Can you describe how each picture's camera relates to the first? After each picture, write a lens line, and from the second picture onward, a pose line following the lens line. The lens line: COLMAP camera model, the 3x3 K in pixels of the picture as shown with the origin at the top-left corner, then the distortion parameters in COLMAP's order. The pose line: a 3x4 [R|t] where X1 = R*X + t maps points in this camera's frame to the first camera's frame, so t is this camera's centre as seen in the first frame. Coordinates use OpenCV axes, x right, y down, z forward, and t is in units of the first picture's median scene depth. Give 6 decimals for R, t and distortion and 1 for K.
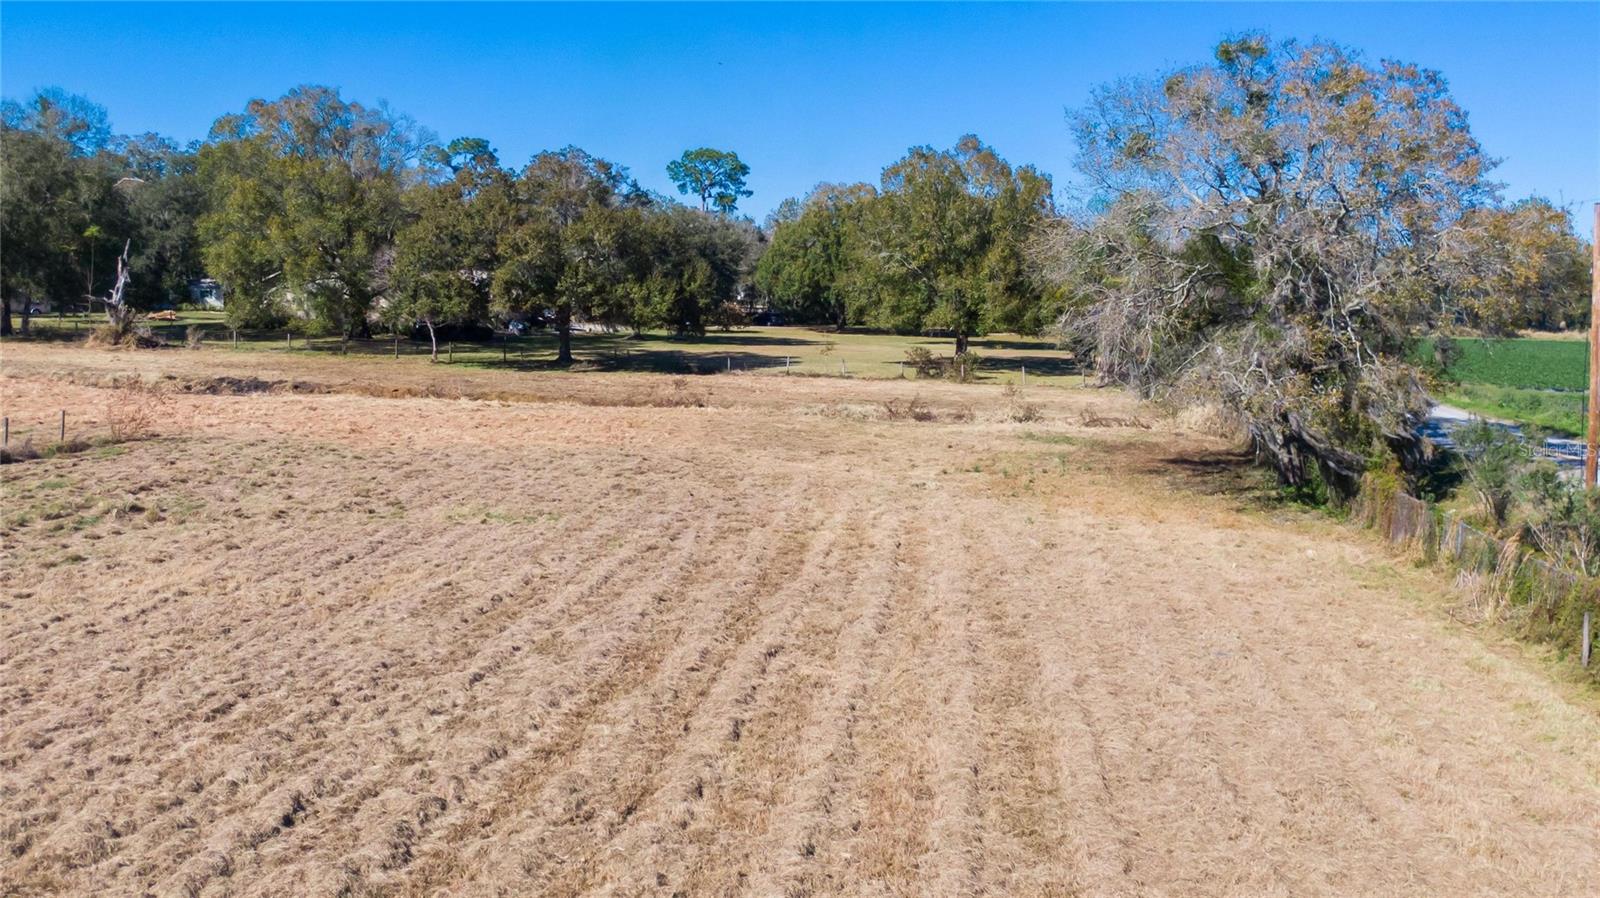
lens RADIAL K [[1453.7, 0, 800.0], [0, 1453.7, 449.0], [0, 0, 1]] dist [0.034171, 0.003310]
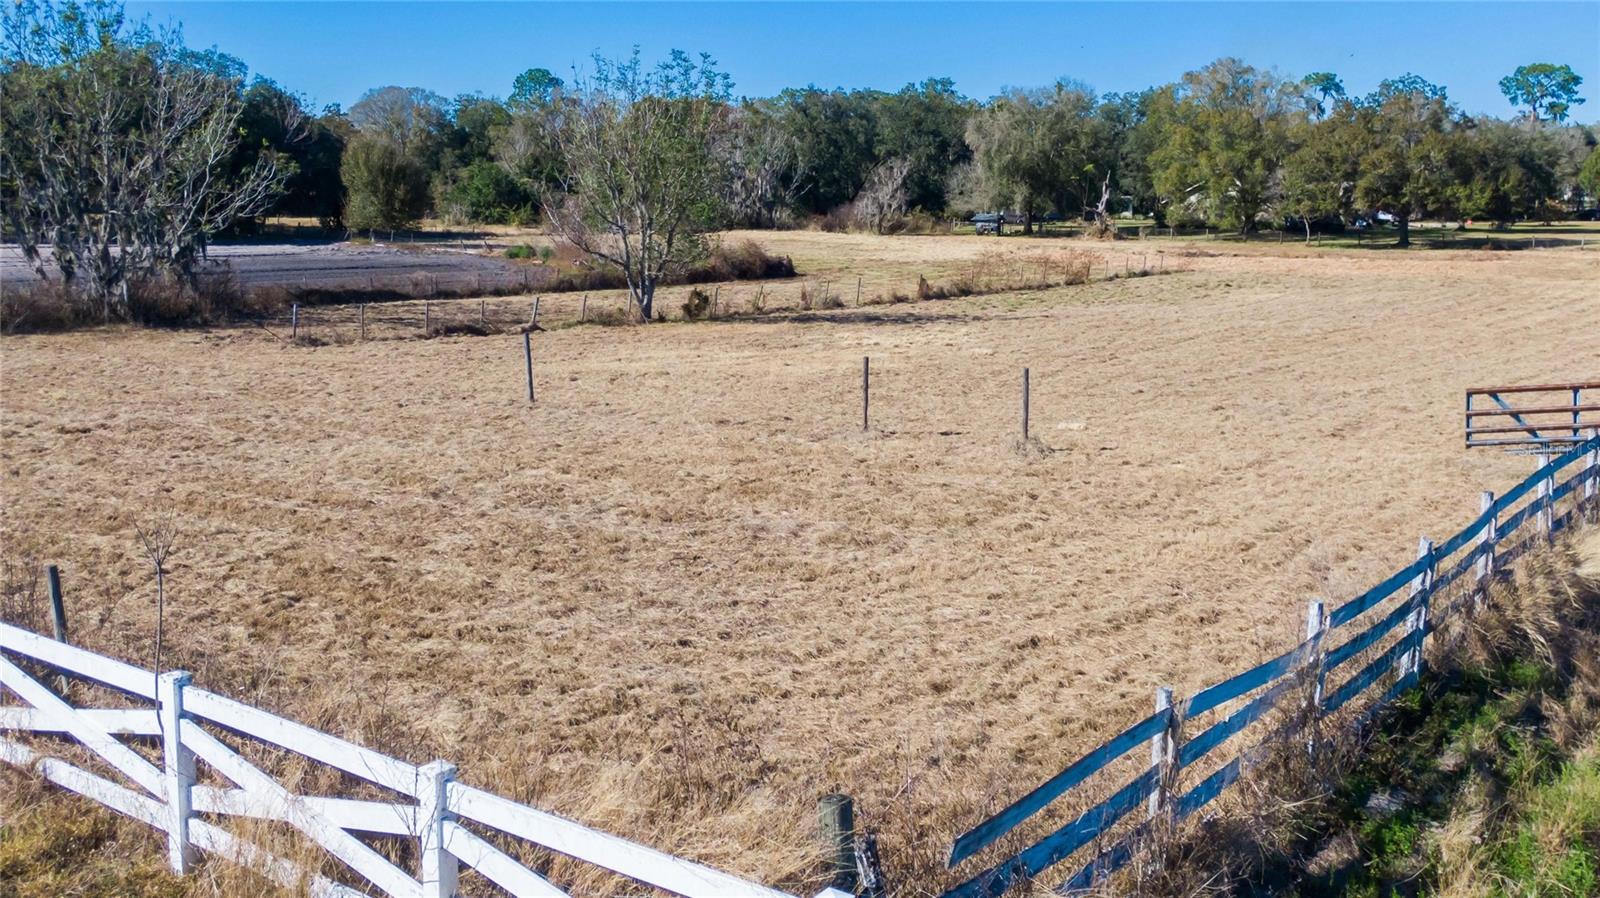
lens RADIAL K [[1506.8, 0, 799.9], [0, 1506.8, 395.8], [0, 0, 1]] dist [0.017012, 0.015074]
pose [[0.864848, 0.034029, -0.500878, 0.069905], [-0.025853, 0.999395, 0.023258, 0.067466], [0.501367, -0.007165, 0.865205, -0.554543]]
